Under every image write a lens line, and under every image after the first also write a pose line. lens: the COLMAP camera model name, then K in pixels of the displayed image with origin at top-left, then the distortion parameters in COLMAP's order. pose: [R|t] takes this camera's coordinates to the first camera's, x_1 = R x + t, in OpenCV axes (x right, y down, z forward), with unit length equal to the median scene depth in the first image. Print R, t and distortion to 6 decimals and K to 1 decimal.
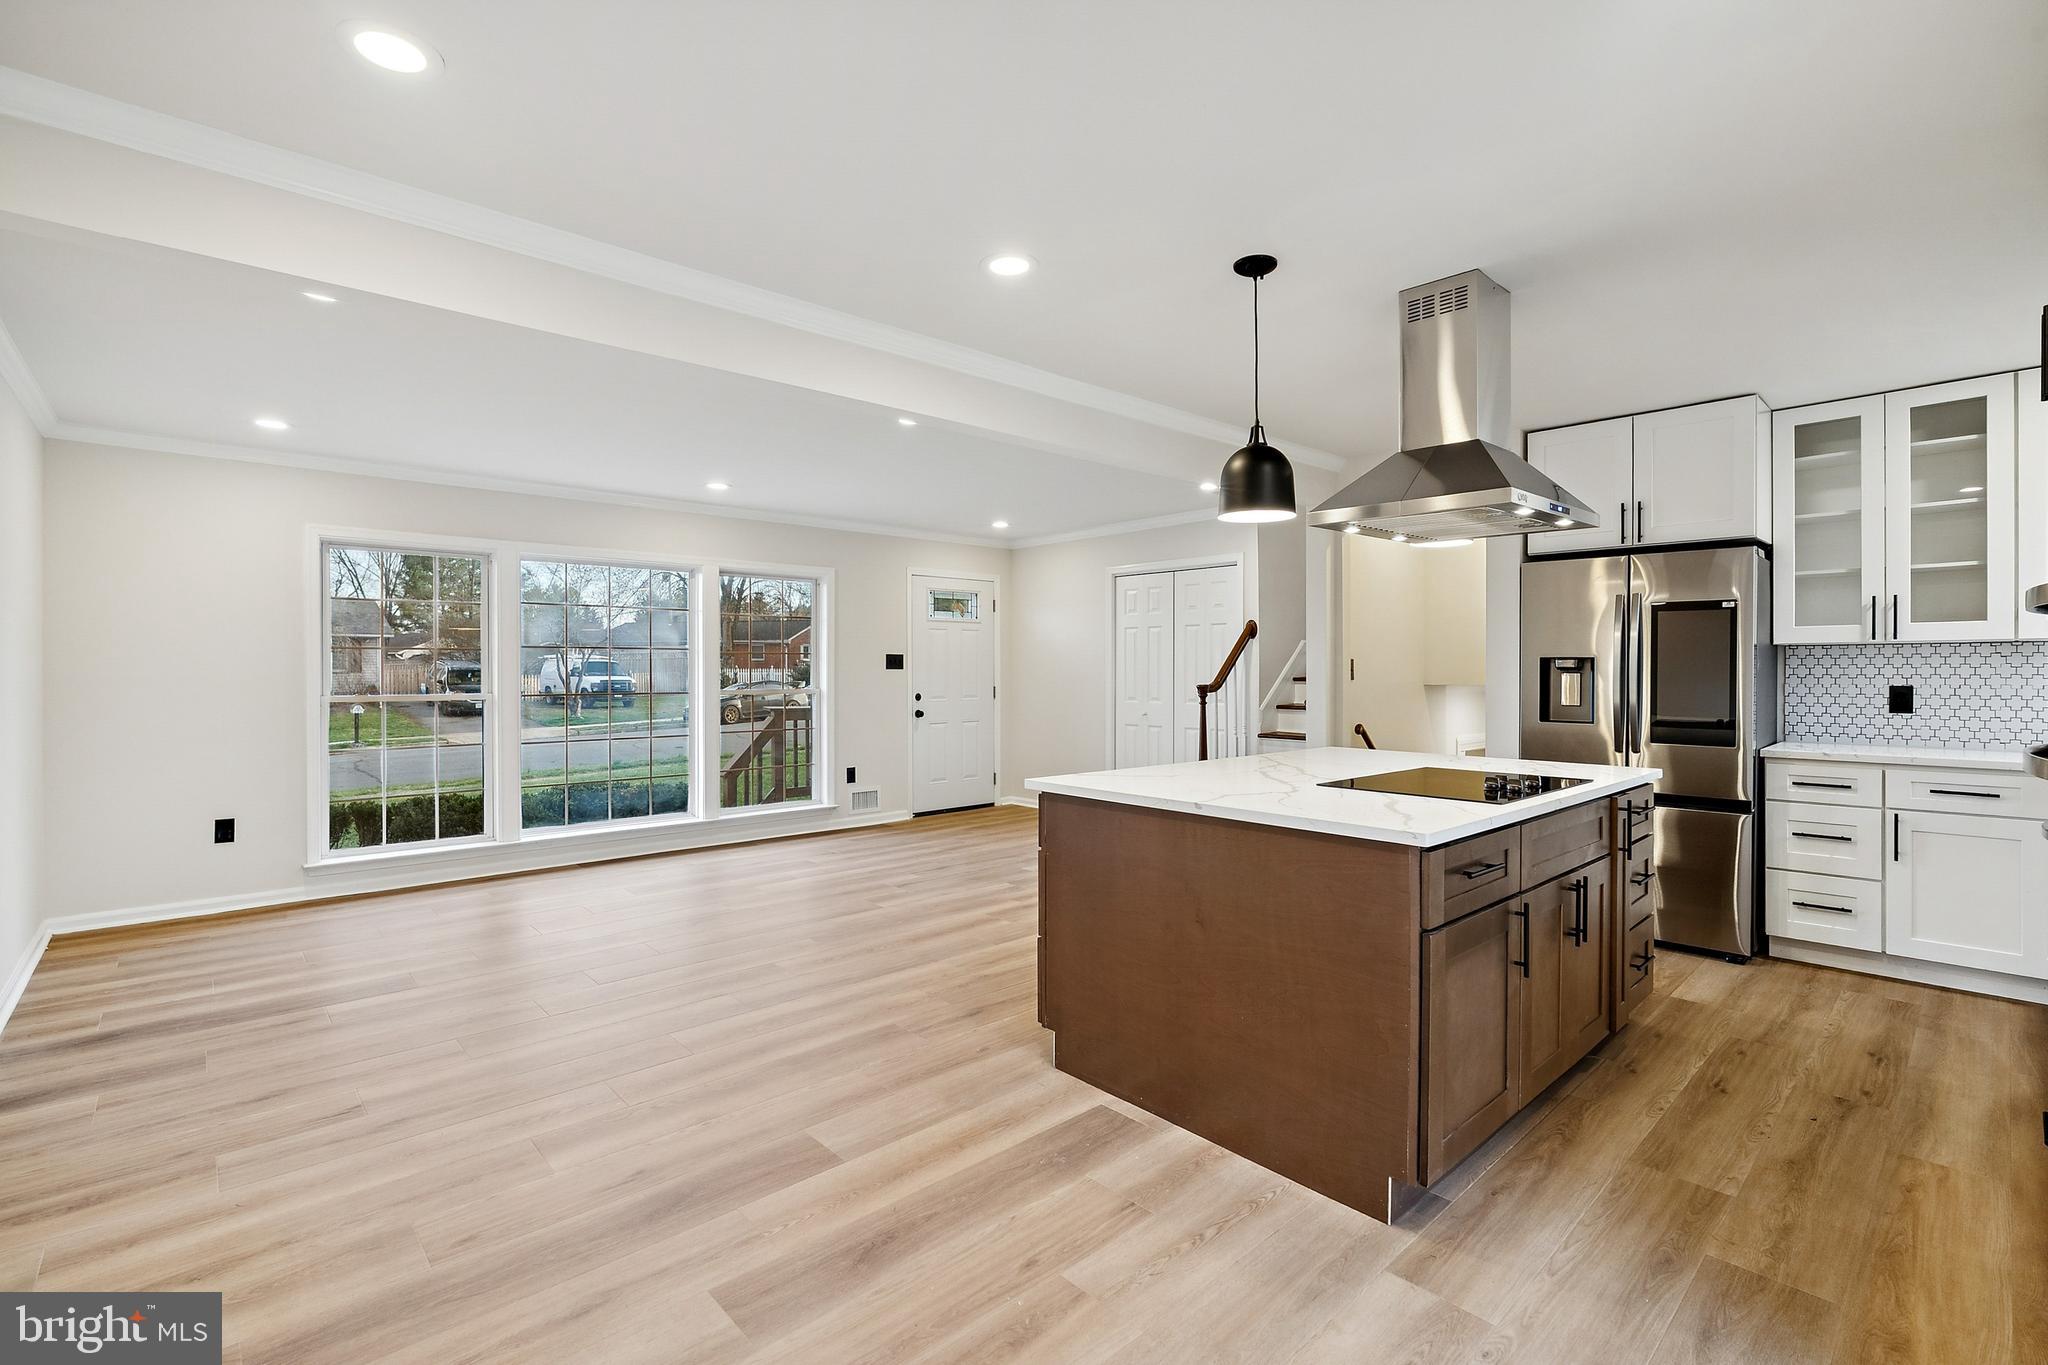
lens RADIAL K [[916.5, 0, 1005.9], [0, 916.5, 694.2], [0, 0, 1]] dist [-0.010746, 0.001841]
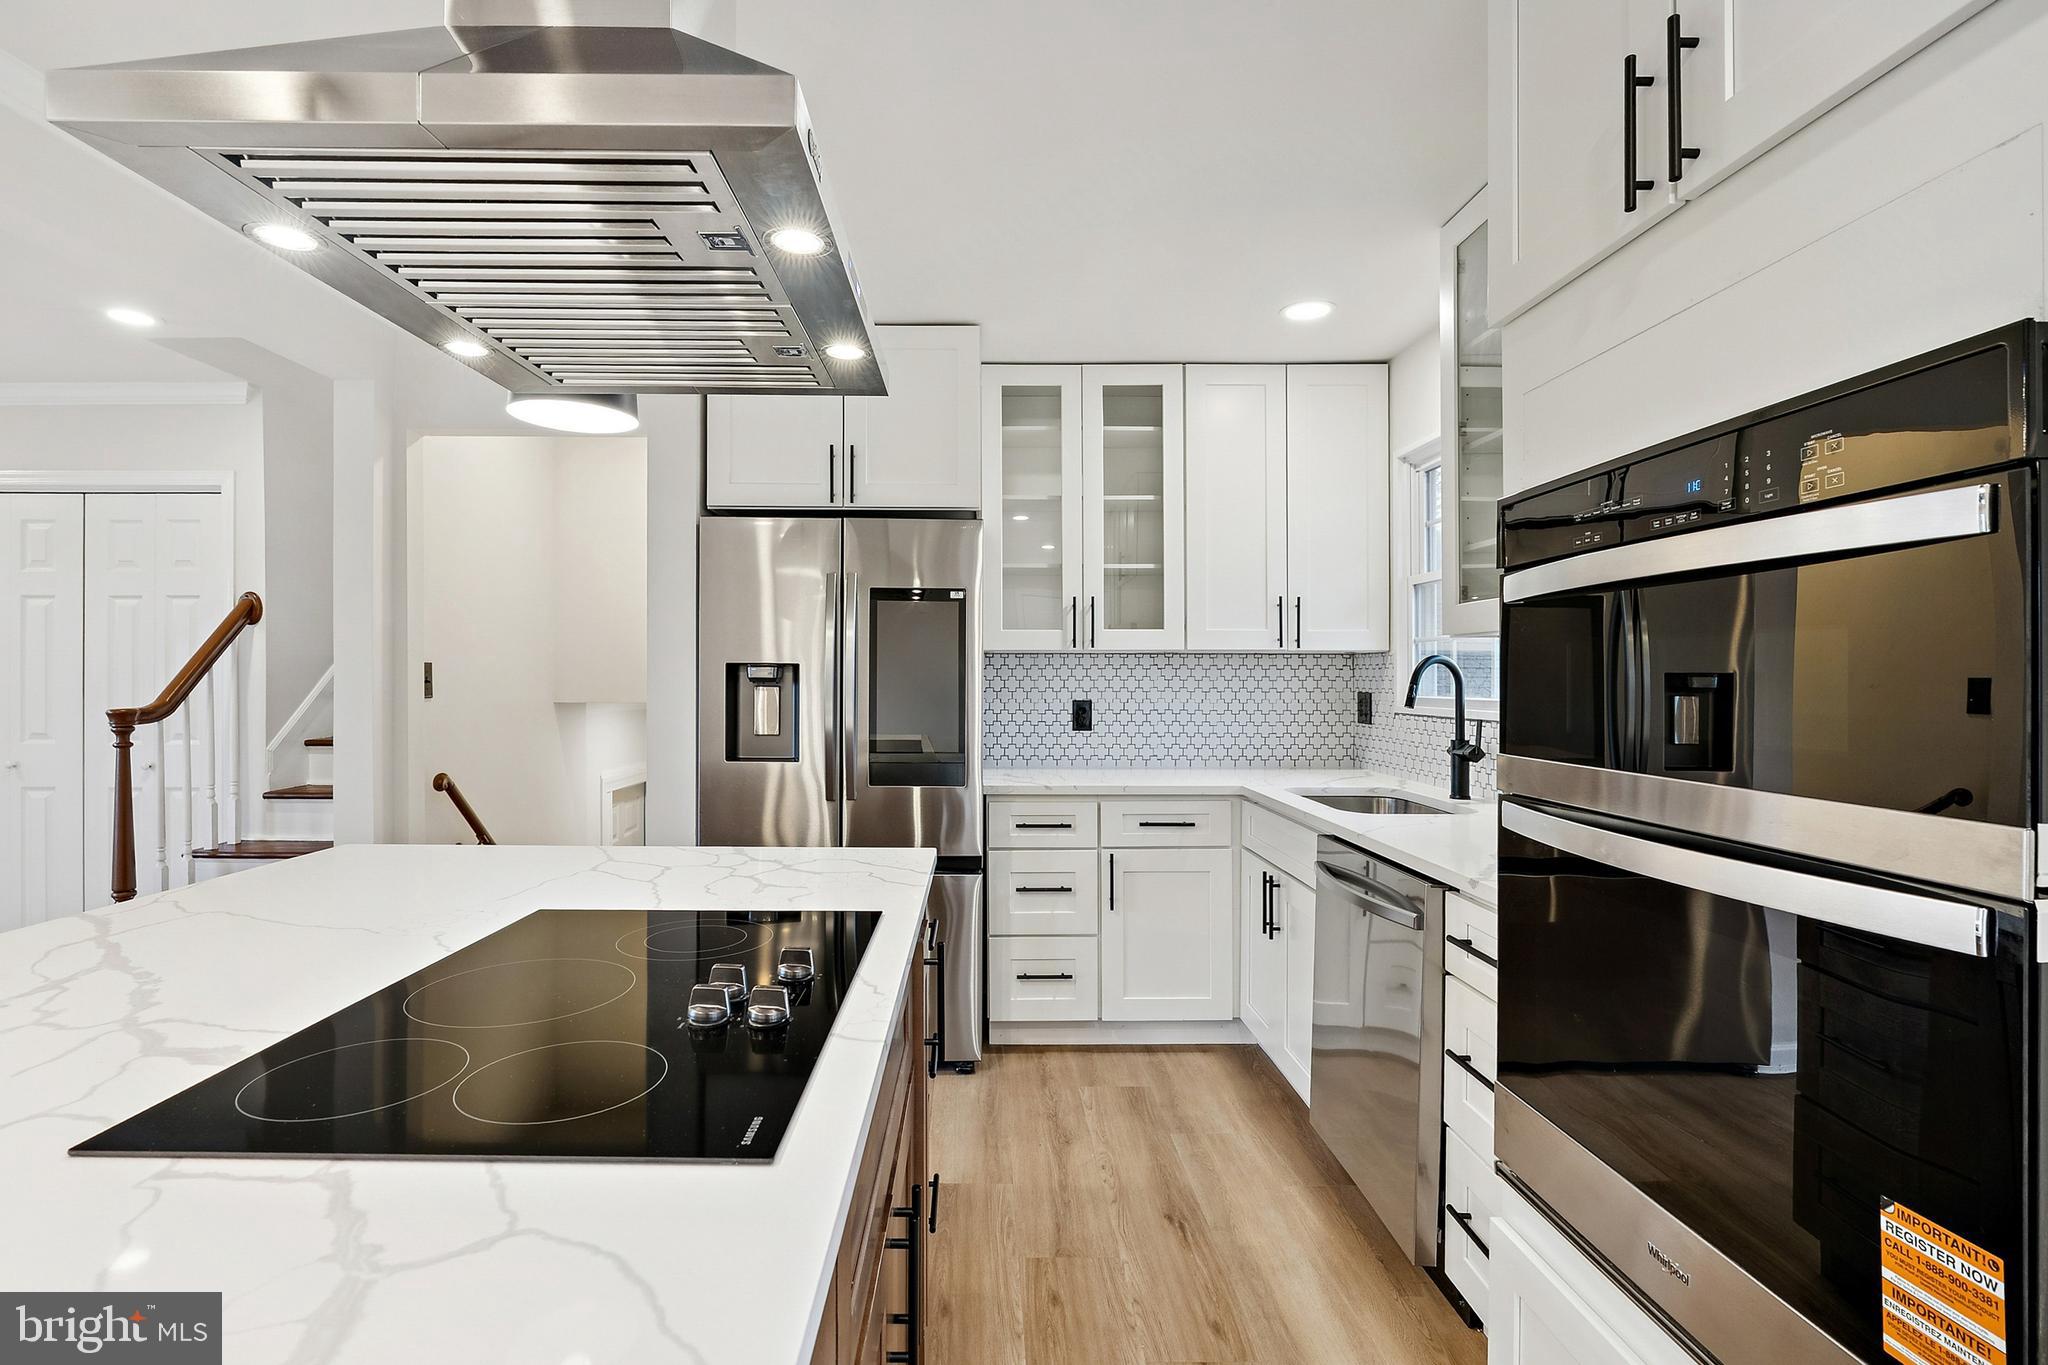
lens RADIAL K [[916.5, 0, 979.0], [0, 916.5, 670.3], [0, 0, 1]] dist [-0.010746, 0.001841]
pose [[0.660581, 0.010416, 0.750682, 0.238707], [0.016183, 0.999474, -0.028108, -0.015436], [-0.750580, 0.030716, 0.660065, 0.484696]]
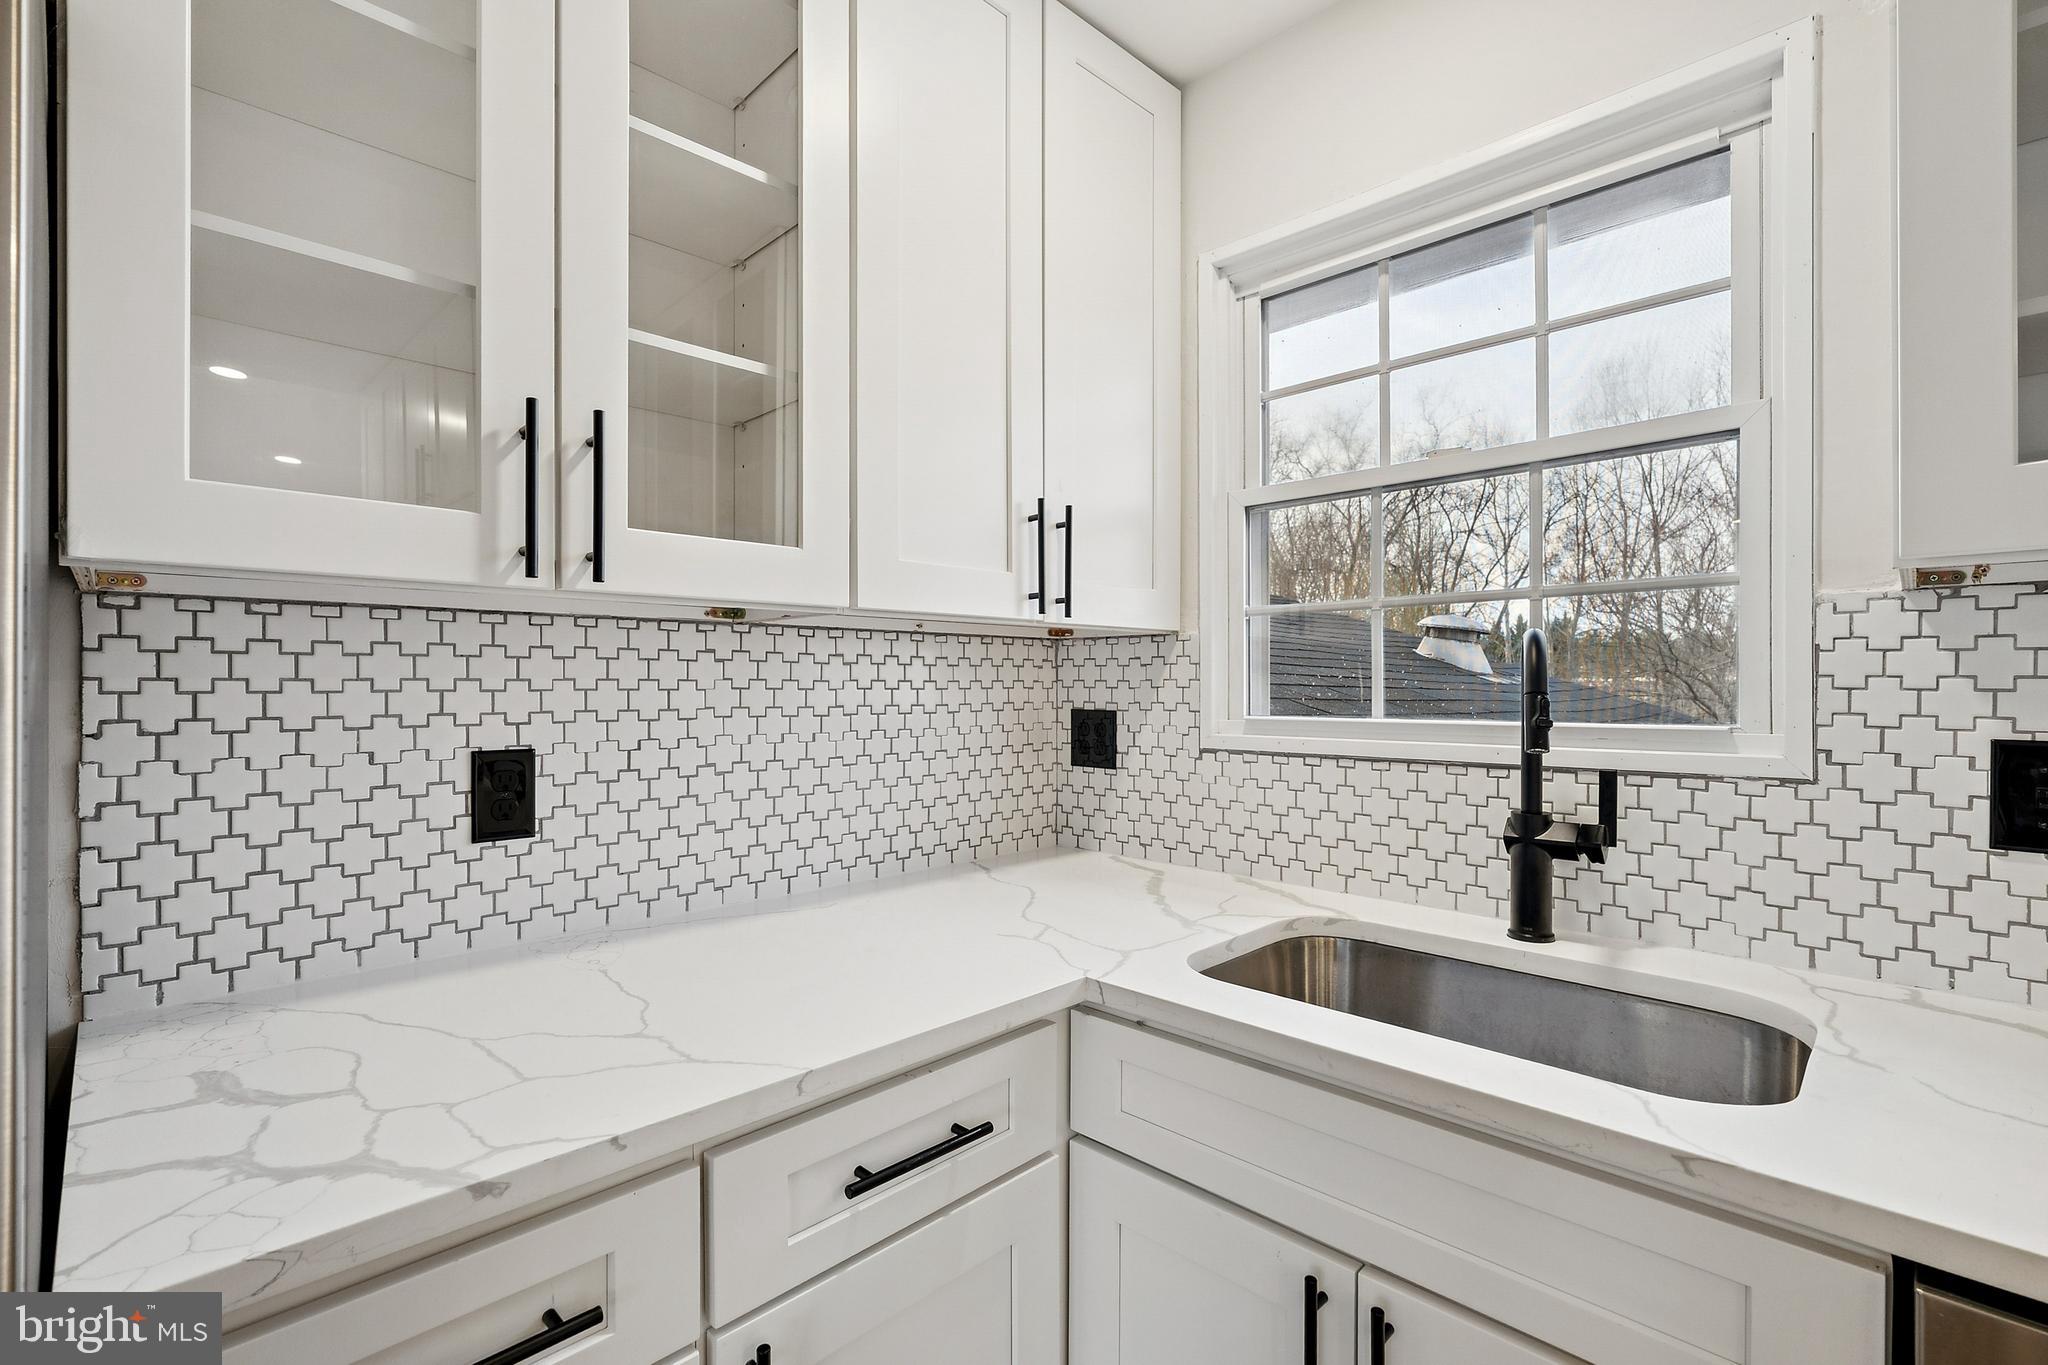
lens RADIAL K [[916.5, 0, 1036.6], [0, 916.5, 683.7], [0, 0, 1]] dist [-0.010746, 0.001841]
pose [[-0.076714, 0.005188, 0.997040, 0.680198], [0.028190, 0.999598, -0.003032, -0.026061], [-0.996655, 0.027874, -0.076830, 0.862325]]
